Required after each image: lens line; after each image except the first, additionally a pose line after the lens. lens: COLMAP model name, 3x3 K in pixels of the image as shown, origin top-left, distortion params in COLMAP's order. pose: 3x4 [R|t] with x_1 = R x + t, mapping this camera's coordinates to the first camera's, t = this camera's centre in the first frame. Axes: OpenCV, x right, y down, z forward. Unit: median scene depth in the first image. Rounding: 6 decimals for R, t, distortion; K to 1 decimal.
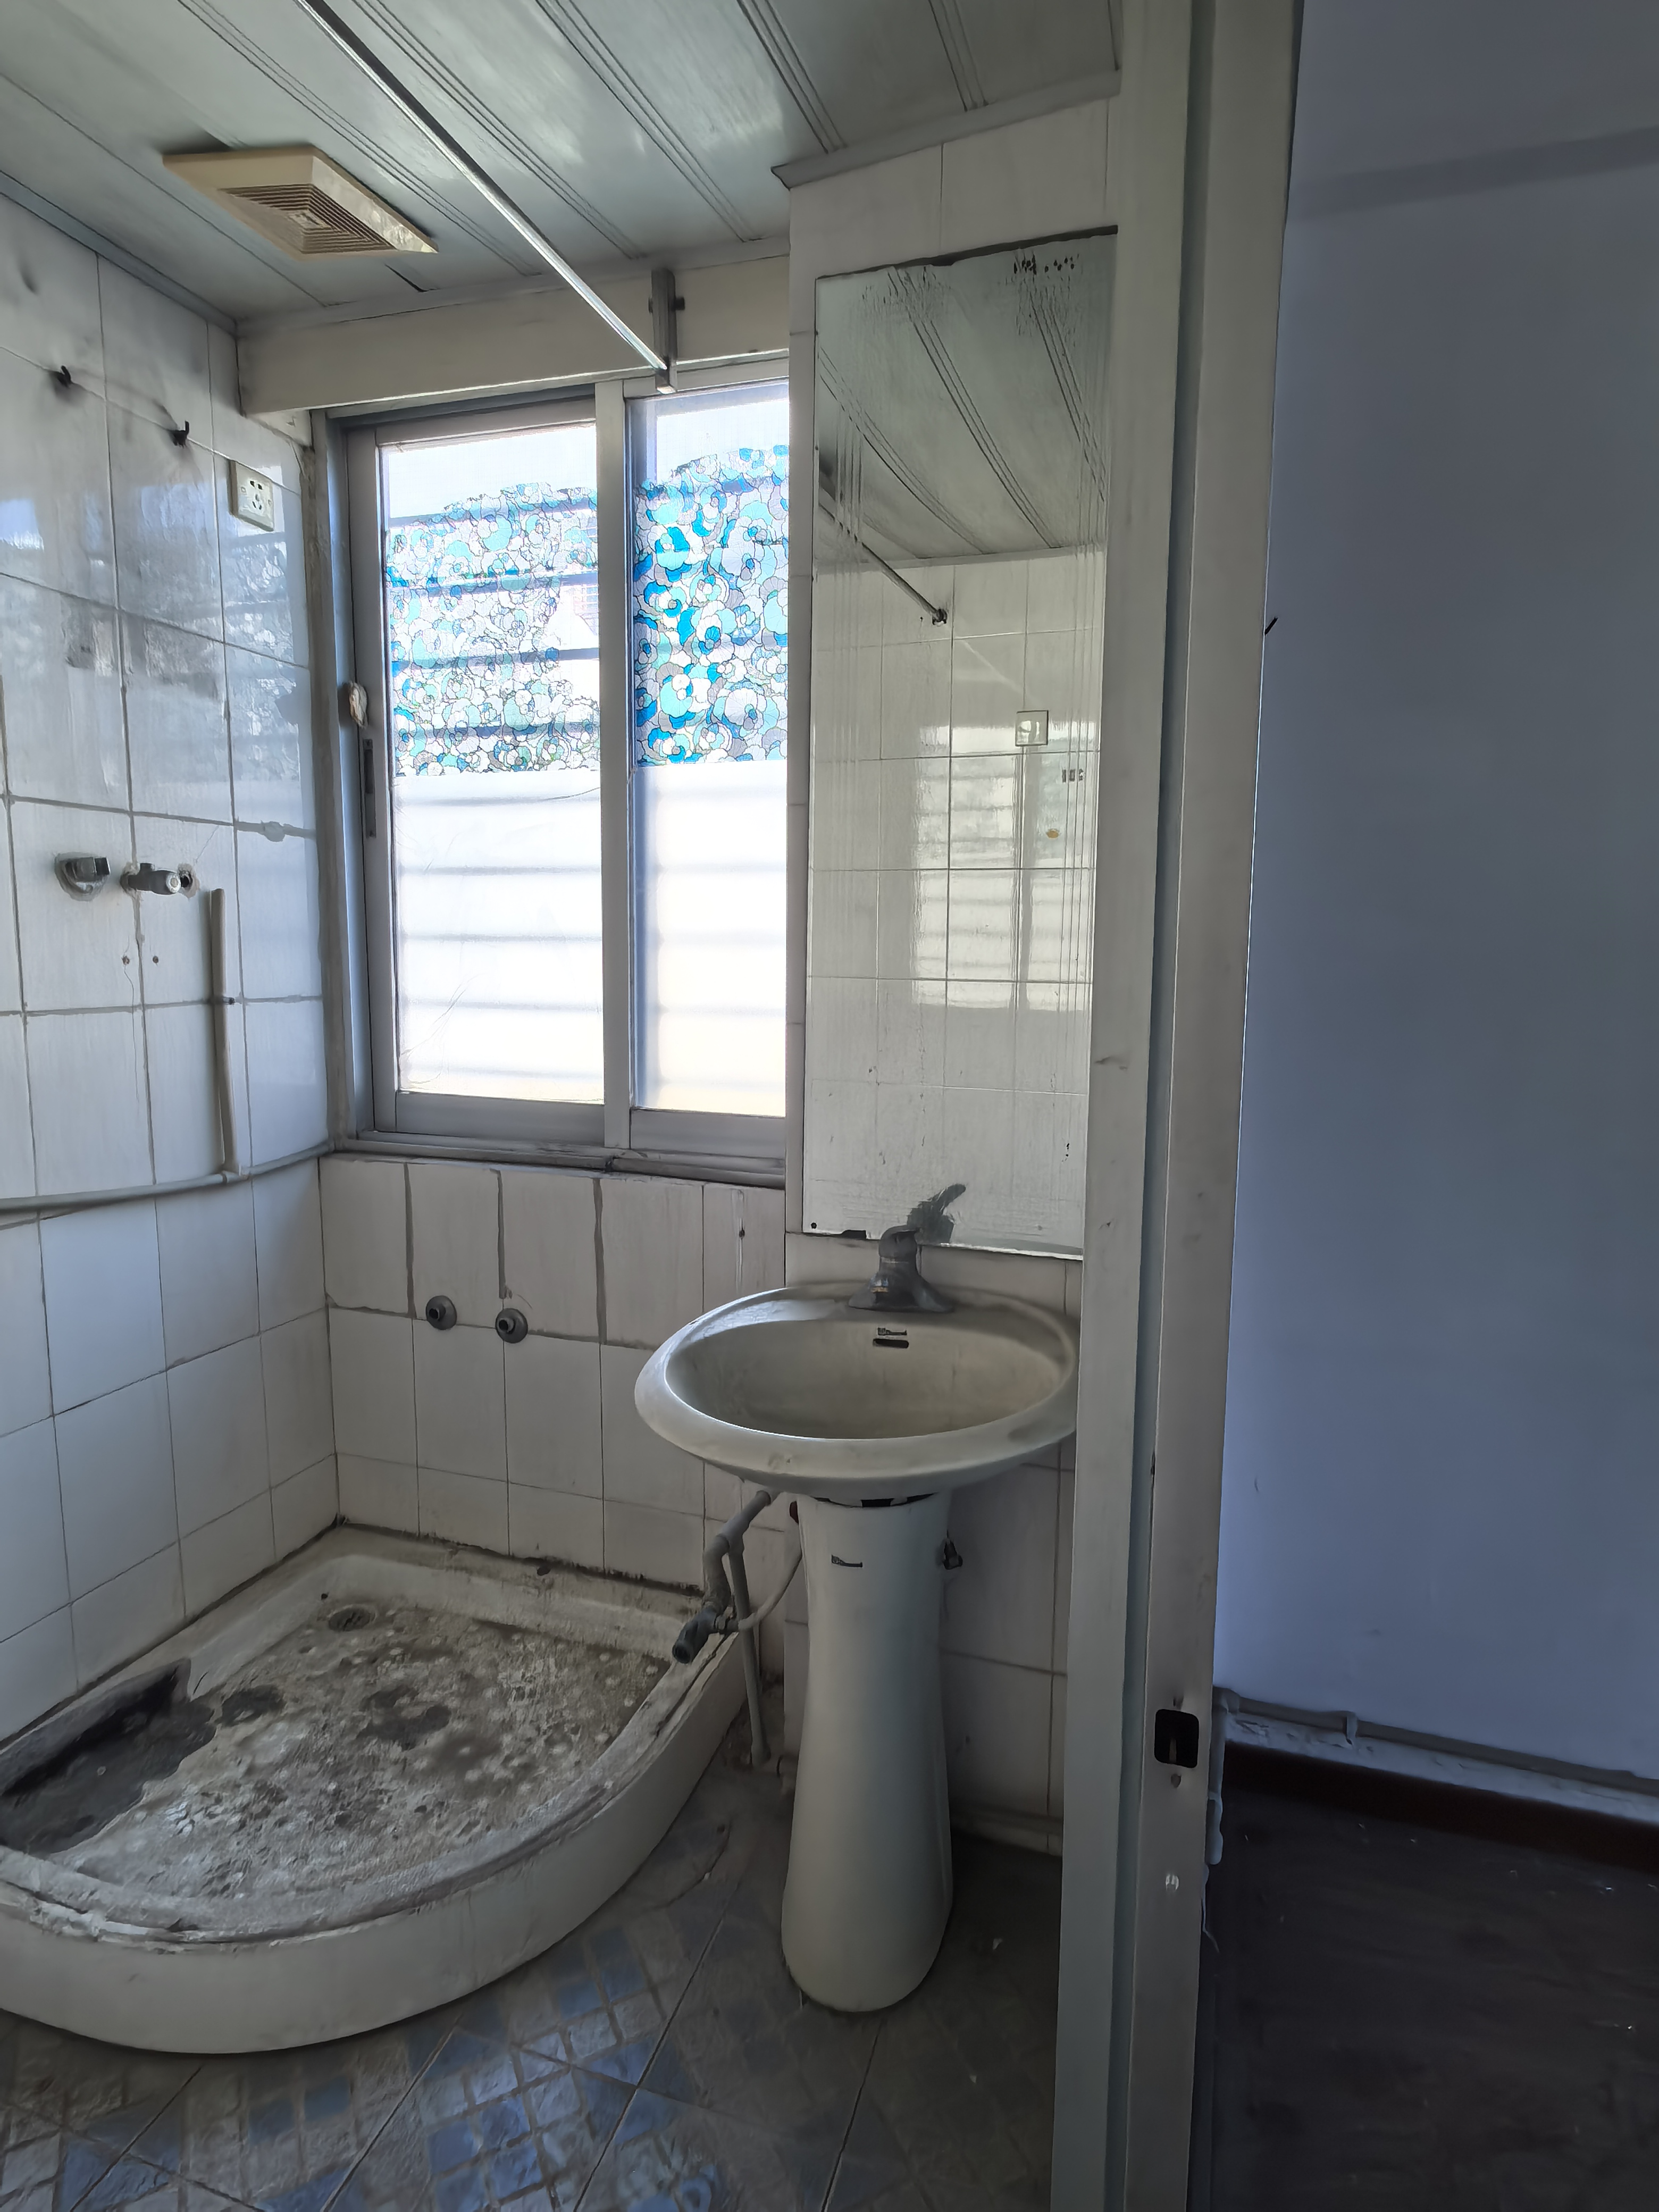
lens RADIAL K [[1182.6, 0, 830.8], [0, 1182.6, 1098.9], [0, 0, 1]] dist [0.011894, -0.010037]
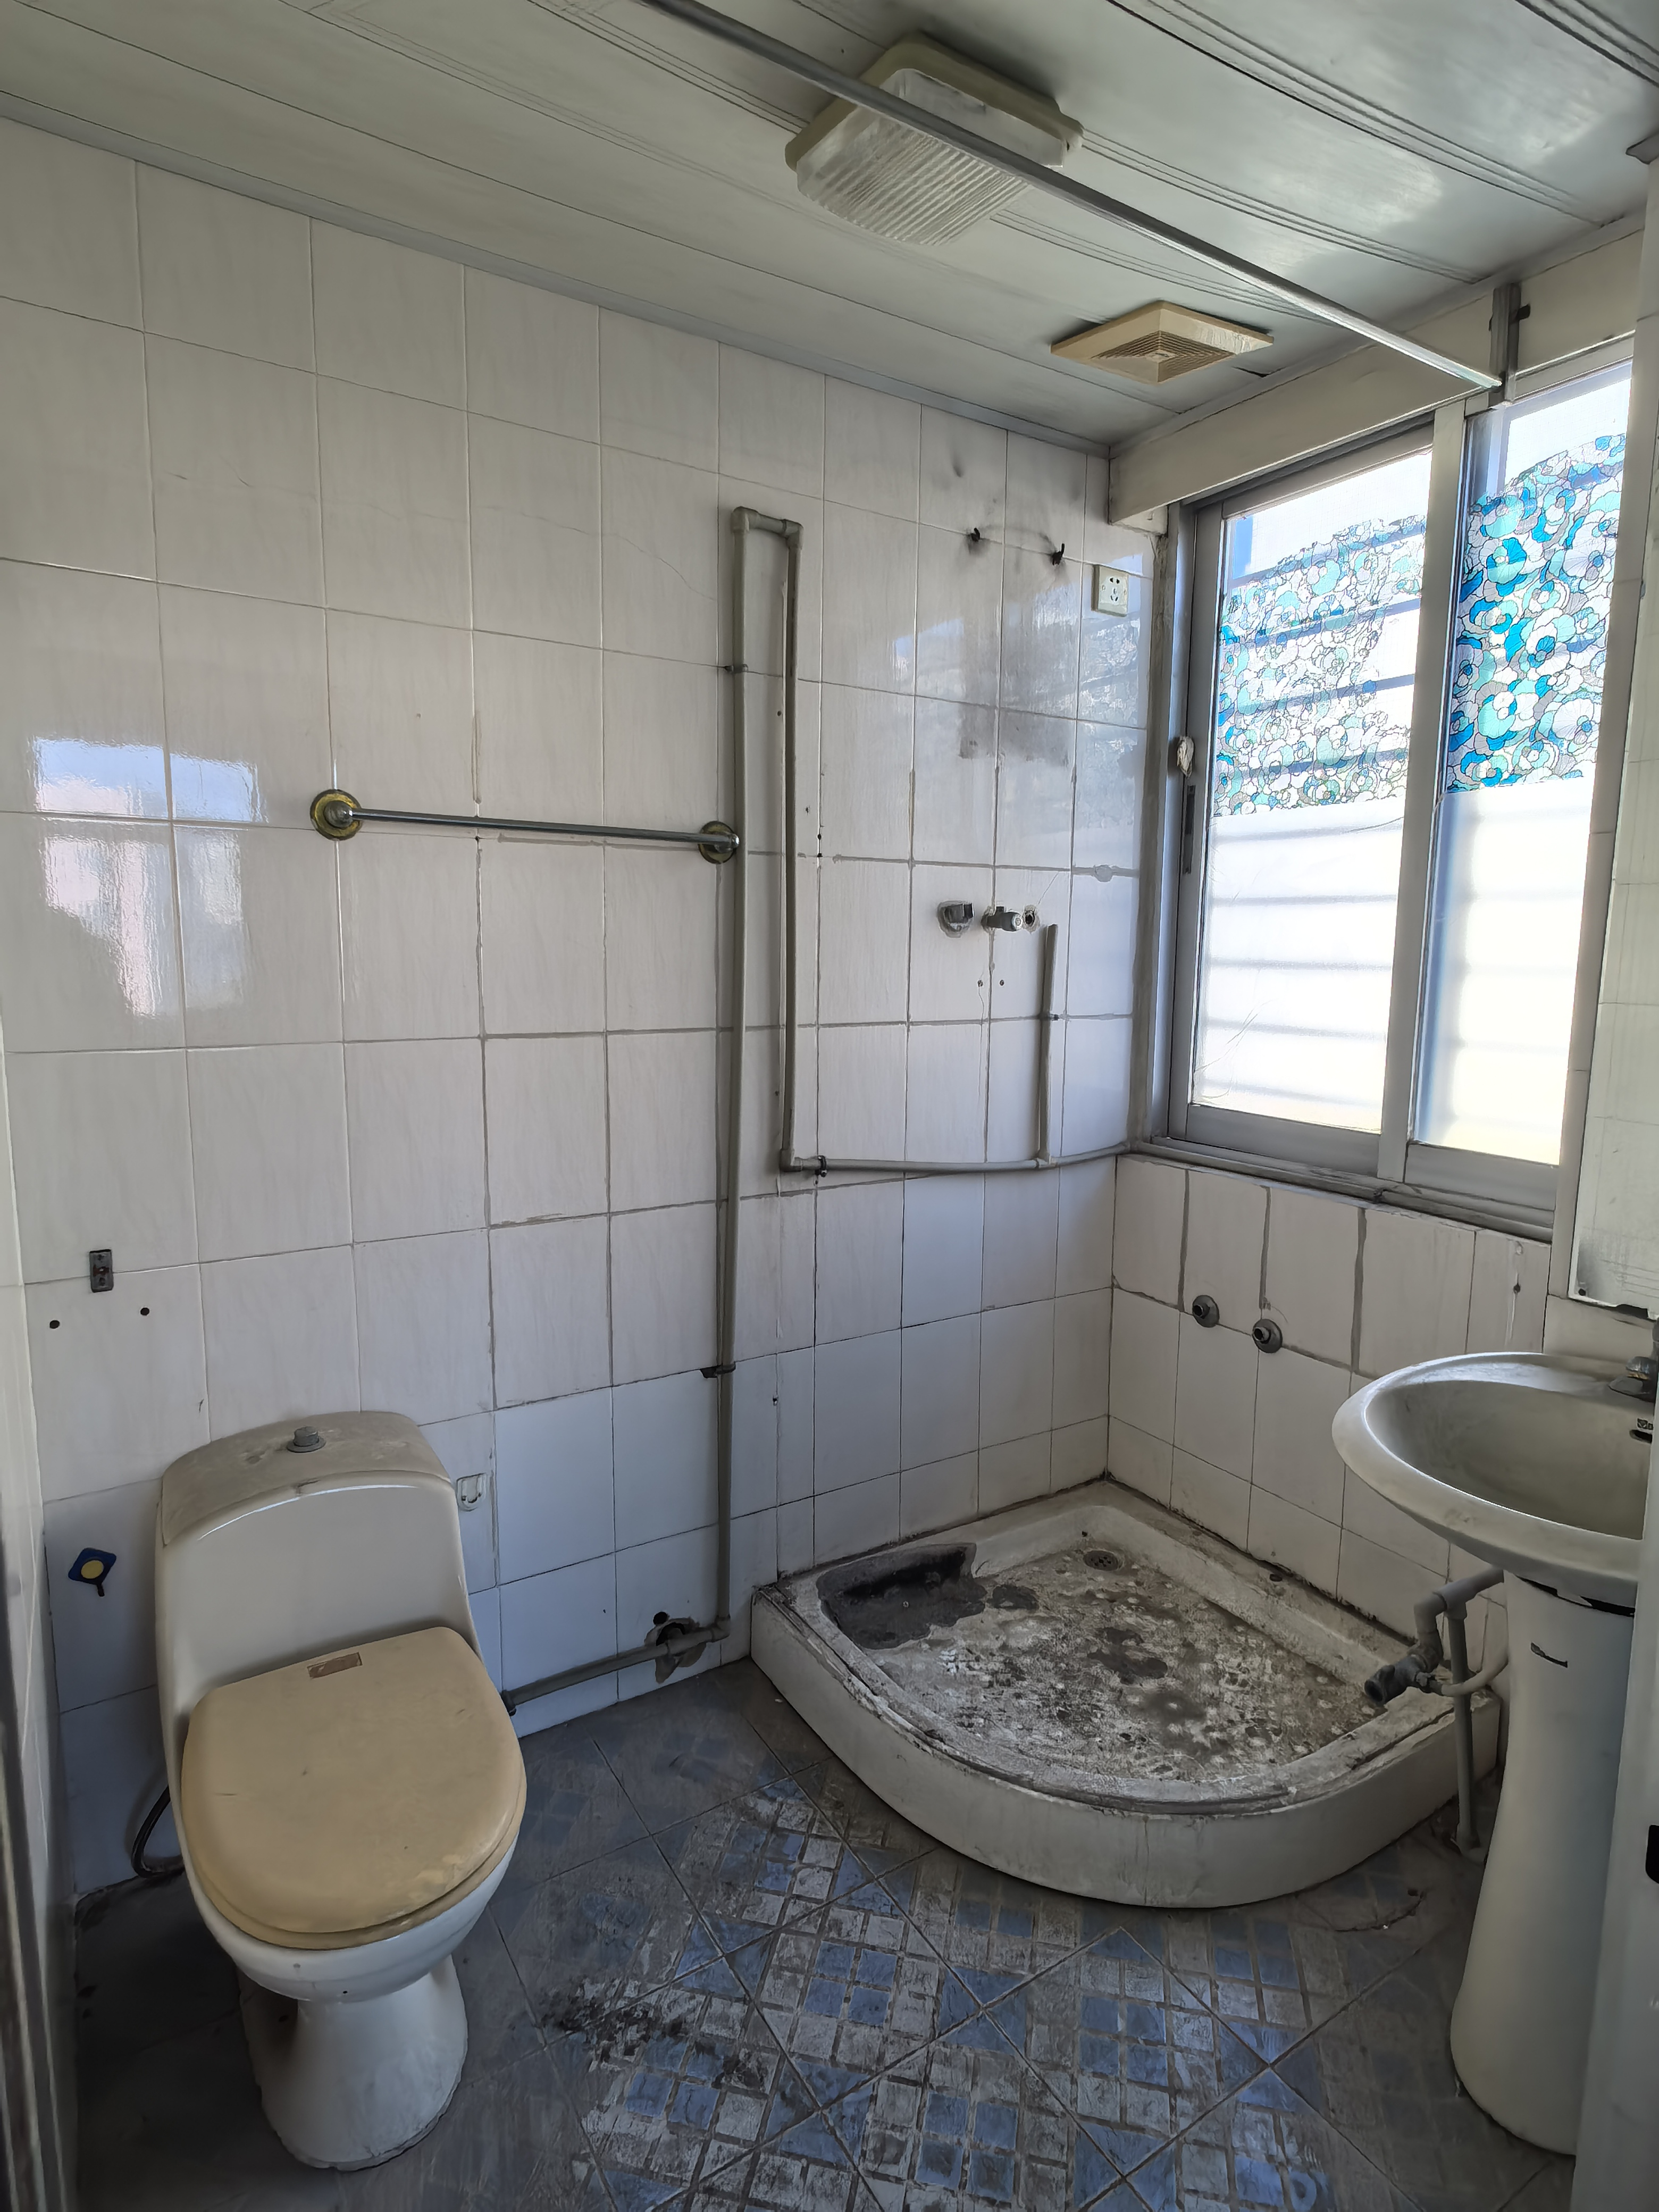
lens RADIAL K [[1182.6, 0, 830.8], [0, 1182.6, 1098.9], [0, 0, 1]] dist [0.011894, -0.010037]
pose [[0.759876, 0.083432, -0.644692, 0.104306], [-0.086682, 0.995878, 0.026711, -0.012951], [0.644263, 0.035586, 0.763975, -0.061769]]
